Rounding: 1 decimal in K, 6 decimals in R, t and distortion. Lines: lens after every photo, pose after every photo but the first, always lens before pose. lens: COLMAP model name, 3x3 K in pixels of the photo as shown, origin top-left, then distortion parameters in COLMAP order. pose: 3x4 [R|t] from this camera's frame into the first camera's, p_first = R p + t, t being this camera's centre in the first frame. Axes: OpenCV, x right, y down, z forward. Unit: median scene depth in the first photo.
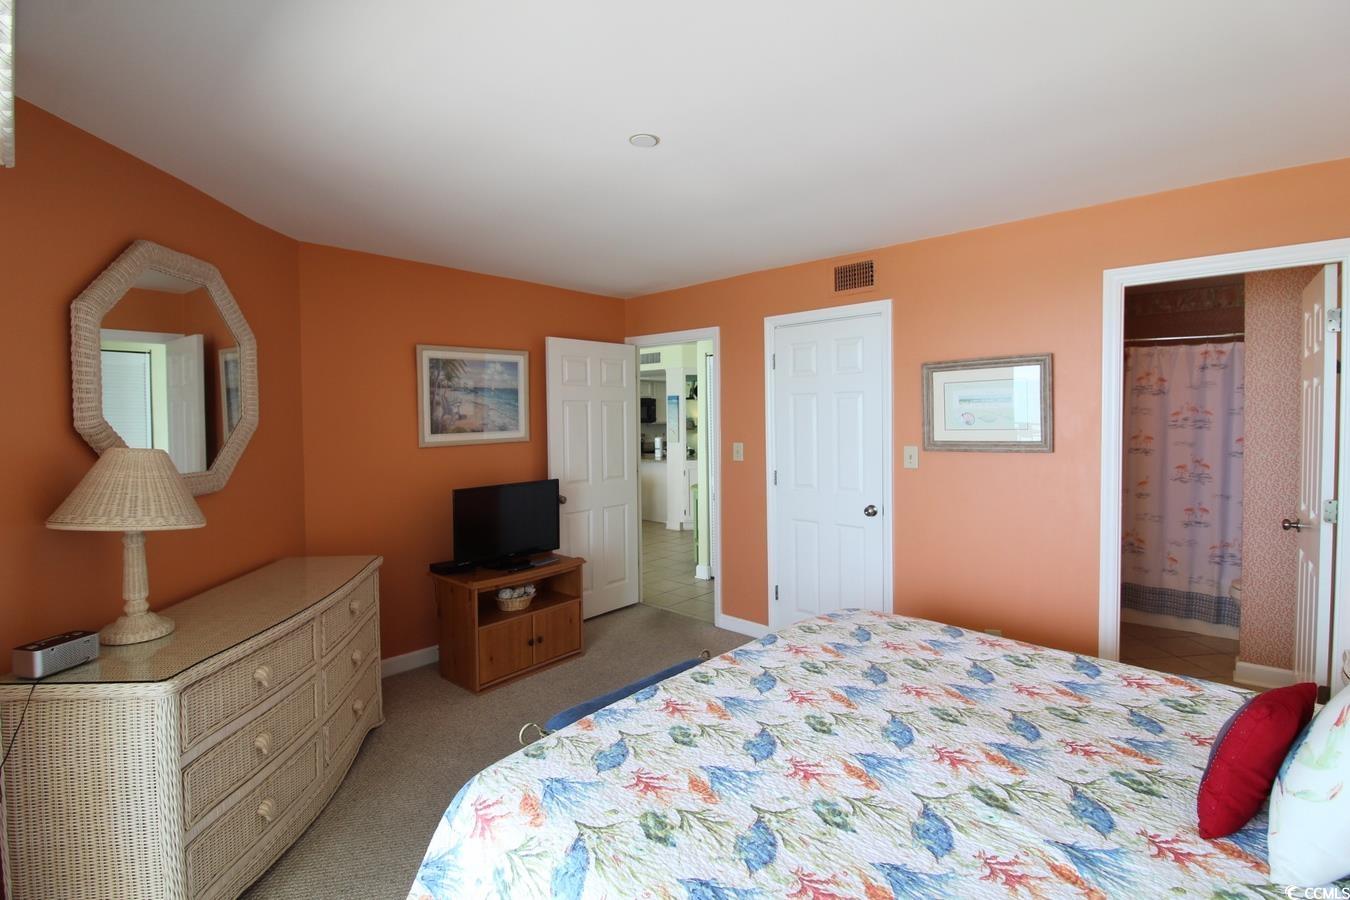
lens RADIAL K [[620.4, 0, 678.5], [0, 620.4, 443.1], [0, 0, 1]] dist [-0.010256, -0.000428]
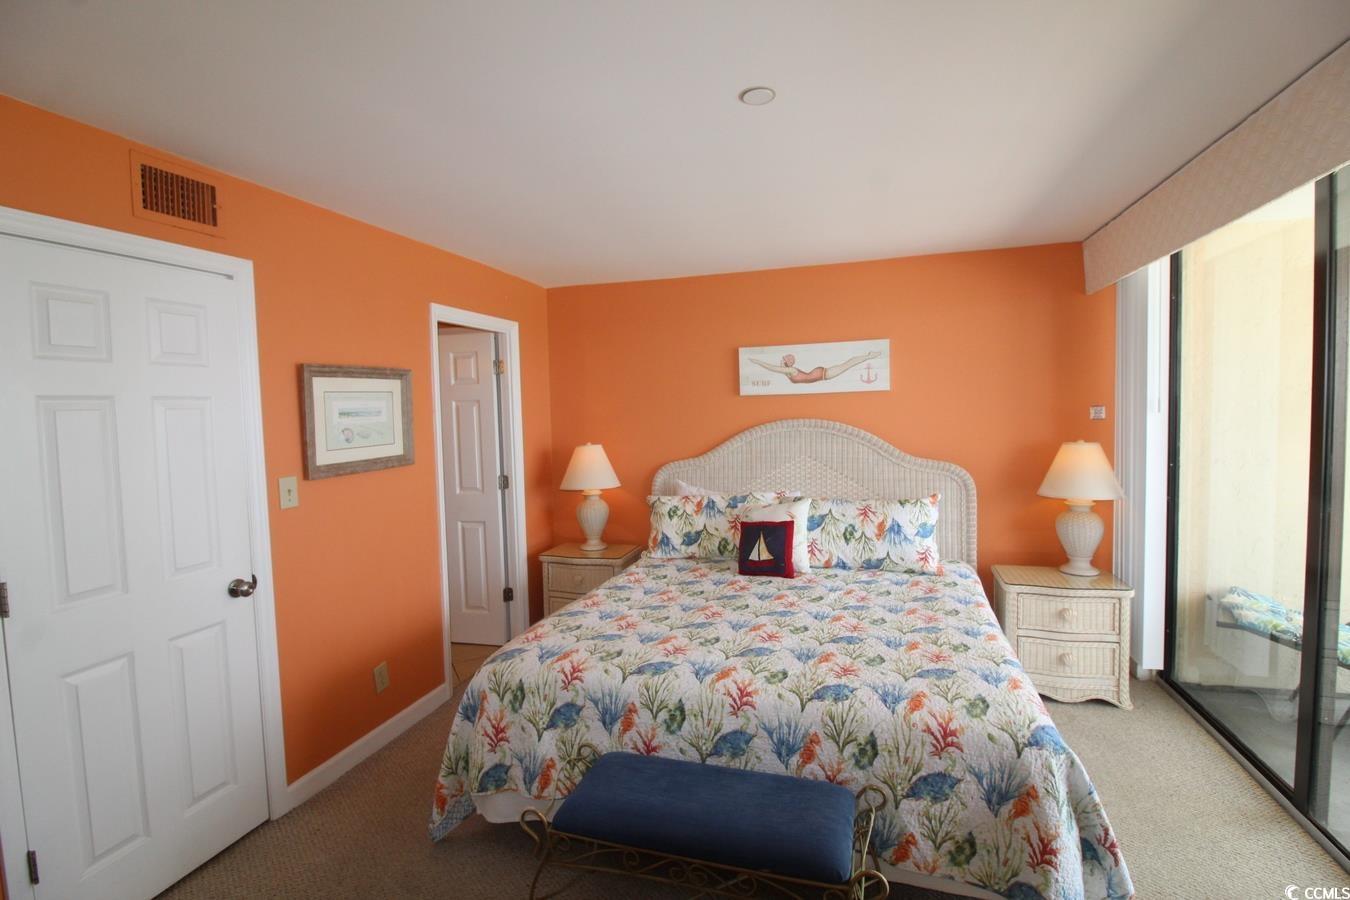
lens RADIAL K [[620.4, 0, 687.0], [0, 620.4, 447.5], [0, 0, 1]] dist [-0.010256, -0.000428]
pose [[-0.433625, -0.036932, 0.900336, -0.498857], [0.069049, 0.994860, 0.074065, -0.053369], [-0.898444, 0.094284, -0.428846, 0.946834]]
